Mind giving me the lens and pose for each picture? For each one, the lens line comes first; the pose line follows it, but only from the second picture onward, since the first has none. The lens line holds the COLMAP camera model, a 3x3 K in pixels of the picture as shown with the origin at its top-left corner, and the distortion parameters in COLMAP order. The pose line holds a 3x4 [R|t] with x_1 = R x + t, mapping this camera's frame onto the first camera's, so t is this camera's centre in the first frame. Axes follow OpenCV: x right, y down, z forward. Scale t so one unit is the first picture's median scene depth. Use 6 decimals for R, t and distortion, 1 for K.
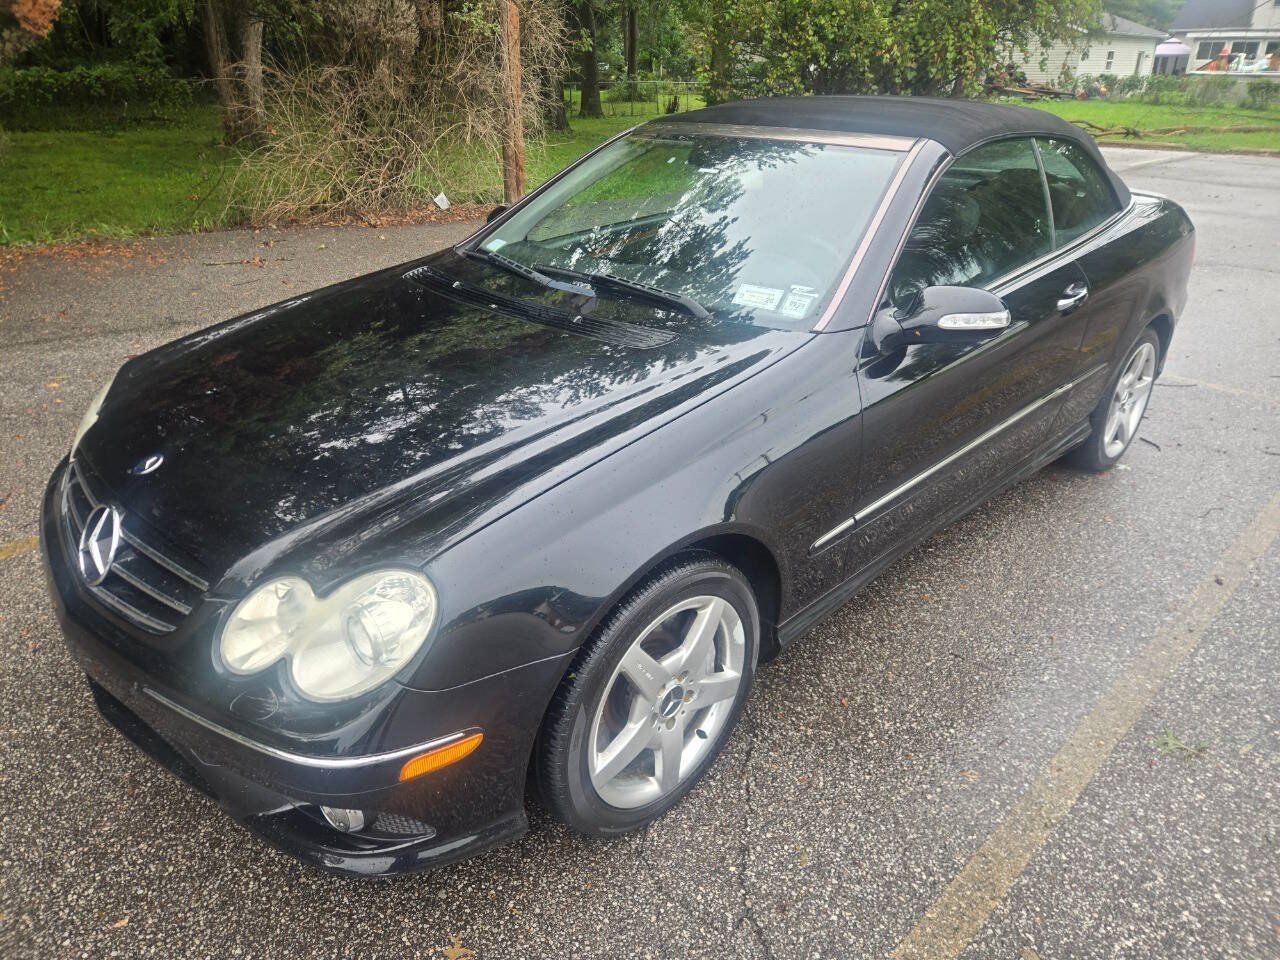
lens RADIAL K [[878.6, 0, 608.9], [0, 878.6, 477.7], [0, 0, 1]] dist [0.055123, -0.050222]
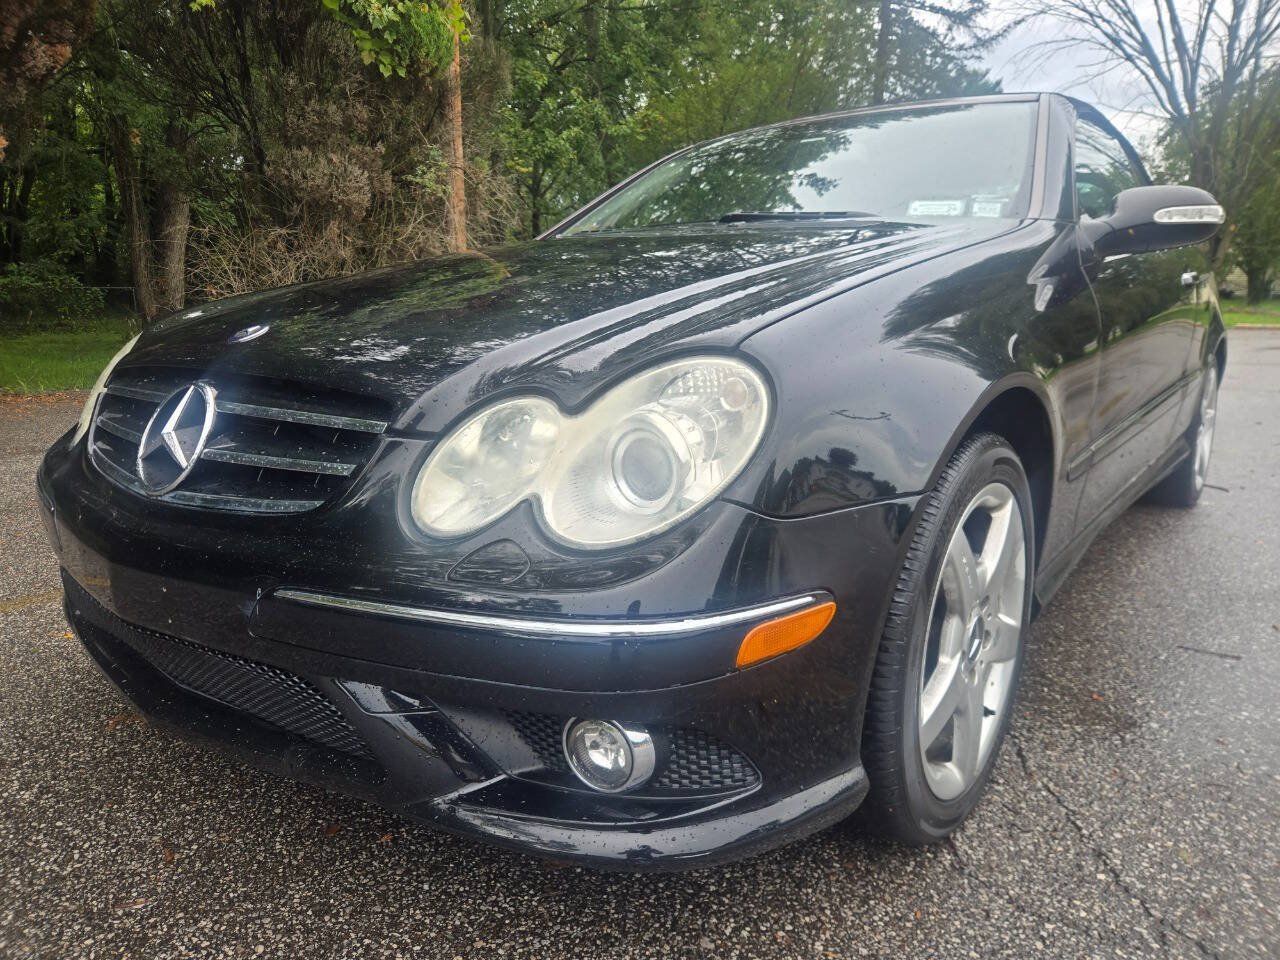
lens RADIAL K [[879.2, 0, 607.1], [0, 879.2, 475.2], [0, 0, 1]] dist [0.056766, -0.054694]
pose [[0.992994, -0.034249, 0.113090, -0.294513], [0.060022, 0.970605, -0.233075, 0.263753], [-0.101783, 0.238230, 0.965861, 0.282624]]
